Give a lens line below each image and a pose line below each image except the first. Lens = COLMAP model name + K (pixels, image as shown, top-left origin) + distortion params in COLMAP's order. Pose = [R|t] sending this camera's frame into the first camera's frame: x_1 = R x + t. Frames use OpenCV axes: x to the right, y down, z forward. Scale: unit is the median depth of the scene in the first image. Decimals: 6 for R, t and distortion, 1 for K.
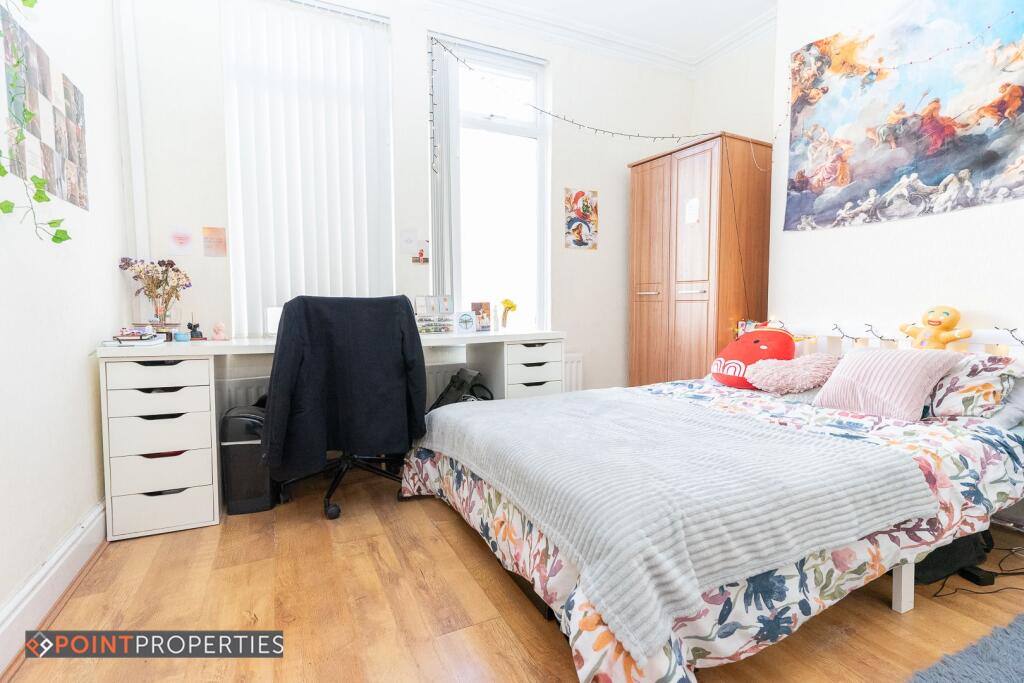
lens RADIAL K [[489.5, 0, 513.4], [0, 489.5, 342.4], [0, 0, 1]] dist [0.000876, 0.001191]
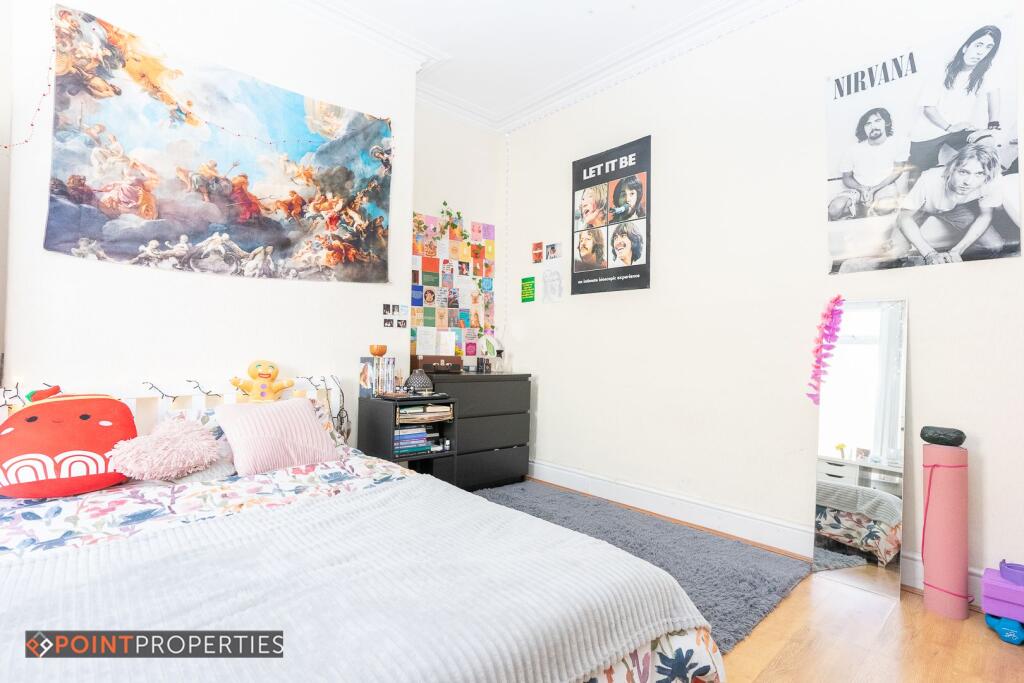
lens RADIAL K [[489.5, 0, 510.4], [0, 489.5, 340.3], [0, 0, 1]] dist [0.000876, 0.001191]
pose [[-0.298868, 0.011197, 0.954229, -0.337857], [0.053842, 0.998536, 0.005147, -0.085101], [-0.952774, 0.052916, -0.299033, 0.703080]]
